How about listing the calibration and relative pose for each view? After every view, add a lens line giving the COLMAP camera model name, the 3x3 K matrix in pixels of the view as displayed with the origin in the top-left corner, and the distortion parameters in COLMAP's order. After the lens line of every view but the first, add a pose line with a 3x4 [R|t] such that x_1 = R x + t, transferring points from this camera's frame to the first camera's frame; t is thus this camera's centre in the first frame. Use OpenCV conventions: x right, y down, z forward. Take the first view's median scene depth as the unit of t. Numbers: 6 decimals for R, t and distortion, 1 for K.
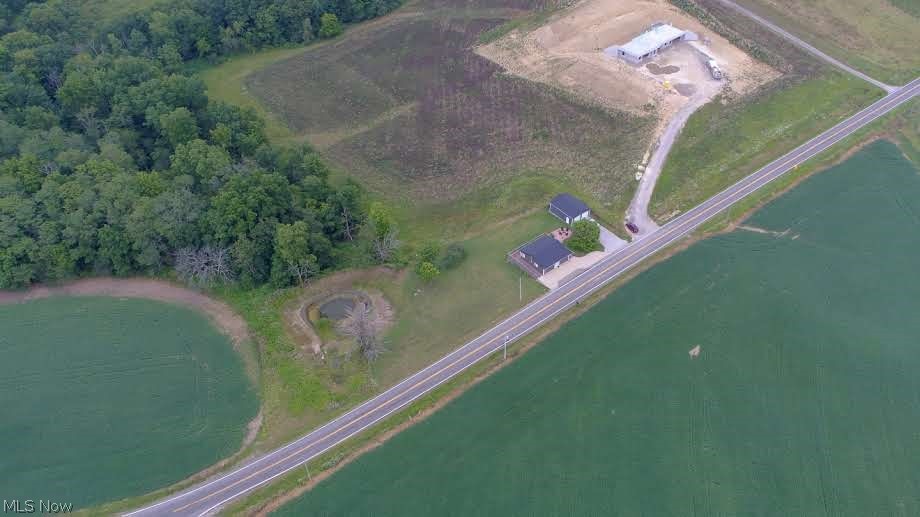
lens RADIAL K [[760.9, 0, 460.0], [0, 760.9, 258.5], [0, 0, 1]] dist [-0.008285, 0.001790]
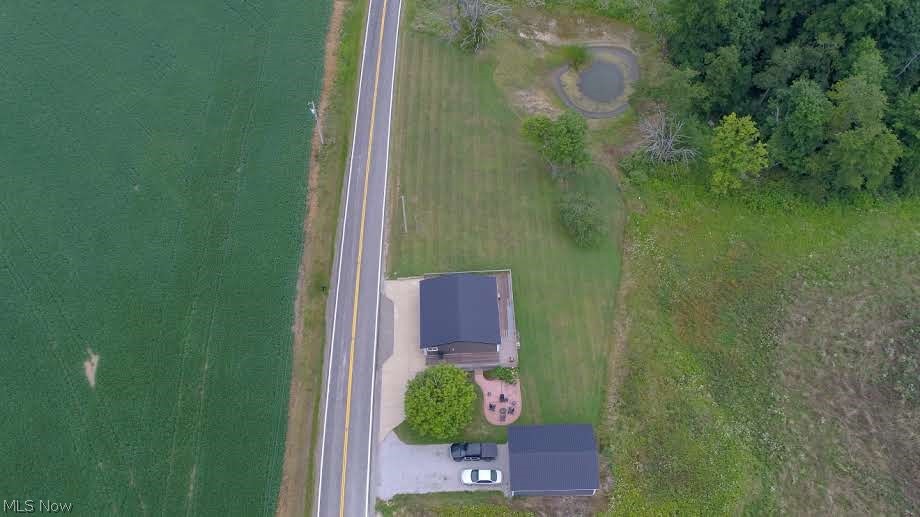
lens RADIAL K [[748.8, 0, 460.0], [0, 748.8, 258.5], [0, 0, 1]] dist [0.003568, 0.001616]
pose [[-0.600504, 0.682593, -0.416488, 0.278925], [-0.504949, 0.080156, 0.859419, -0.406527], [0.620018, 0.726390, 0.296540, 0.828437]]
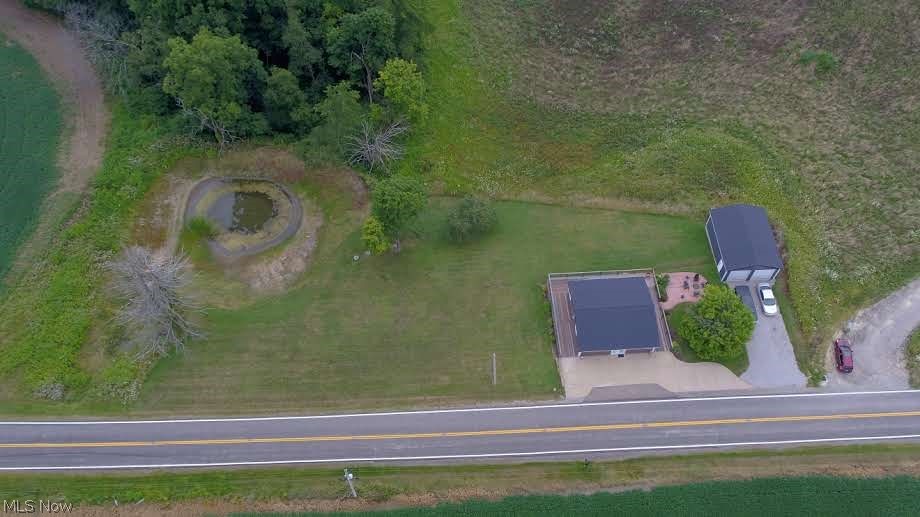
lens RADIAL K [[748.8, 0, 460.0], [0, 748.8, 258.5], [0, 0, 1]] dist [0.003568, 0.001616]
pose [[0.813891, 0.492754, -0.307856, 0.157986], [-0.391471, 0.856603, 0.336128, -0.152560], [0.429339, -0.153055, 0.890080, 0.552236]]
